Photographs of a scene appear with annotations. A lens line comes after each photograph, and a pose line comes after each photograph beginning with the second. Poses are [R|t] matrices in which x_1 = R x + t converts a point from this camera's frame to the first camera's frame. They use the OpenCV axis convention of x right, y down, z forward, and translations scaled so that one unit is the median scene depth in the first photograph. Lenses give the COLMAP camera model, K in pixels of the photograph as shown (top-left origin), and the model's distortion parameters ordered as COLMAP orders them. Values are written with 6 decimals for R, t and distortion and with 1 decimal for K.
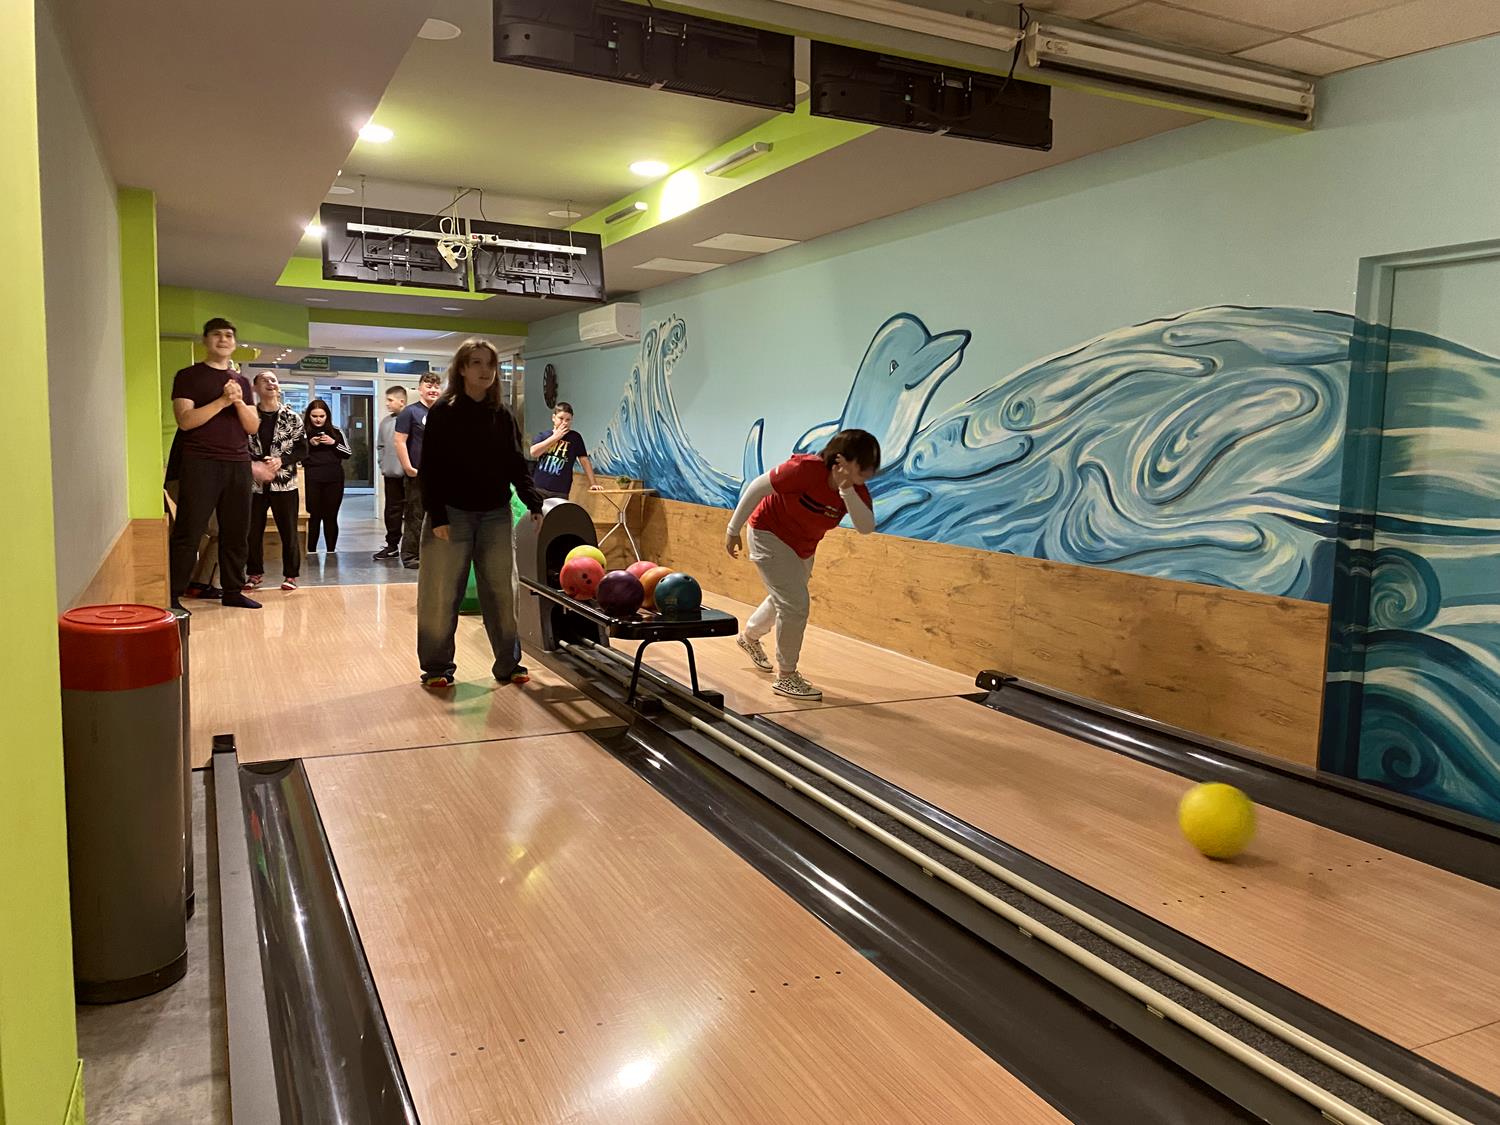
lens RADIAL K [[1119.0, 0, 752.8], [0, 1119.0, 559.9], [0, 0, 1]] dist [0.068824, -0.100341]
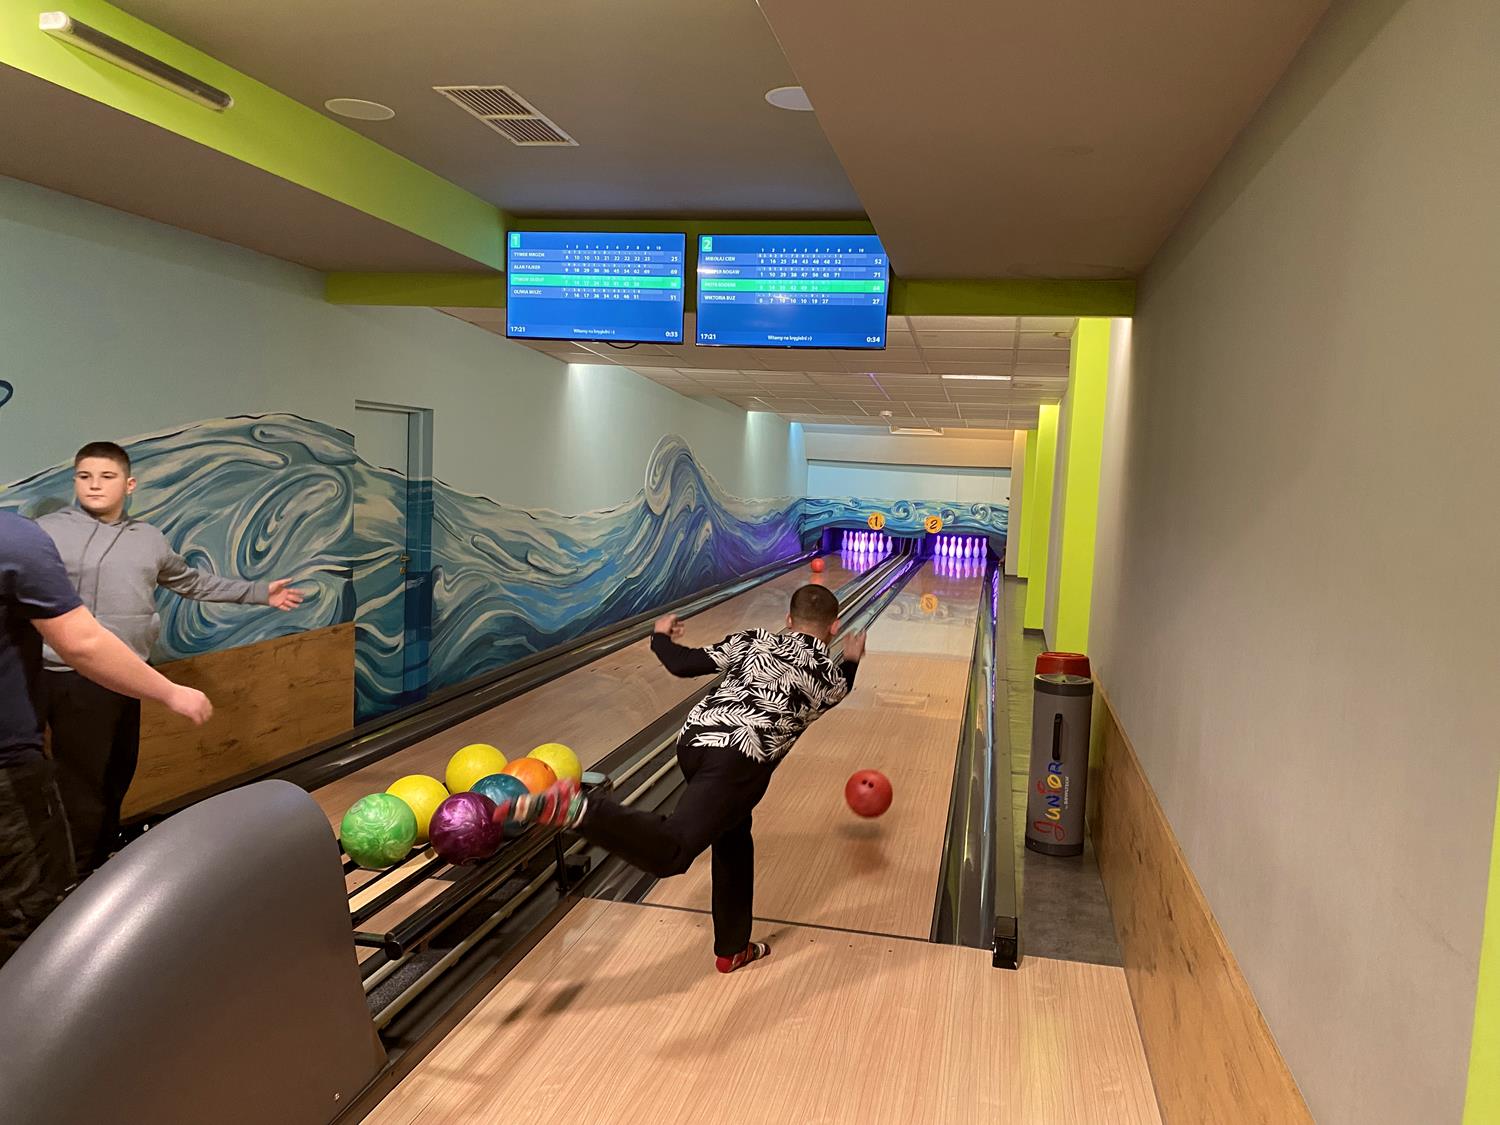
lens RADIAL K [[1141.8, 0, 768.8], [0, 1141.8, 557.1], [0, 0, 1]] dist [0.071648, -0.147949]
pose [[-0.789546, -0.110324, 0.603693, -0.713876], [0.000752, 0.983534, 0.180722, -0.268851], [-0.613691, 0.143143, -0.776463, 1.517198]]
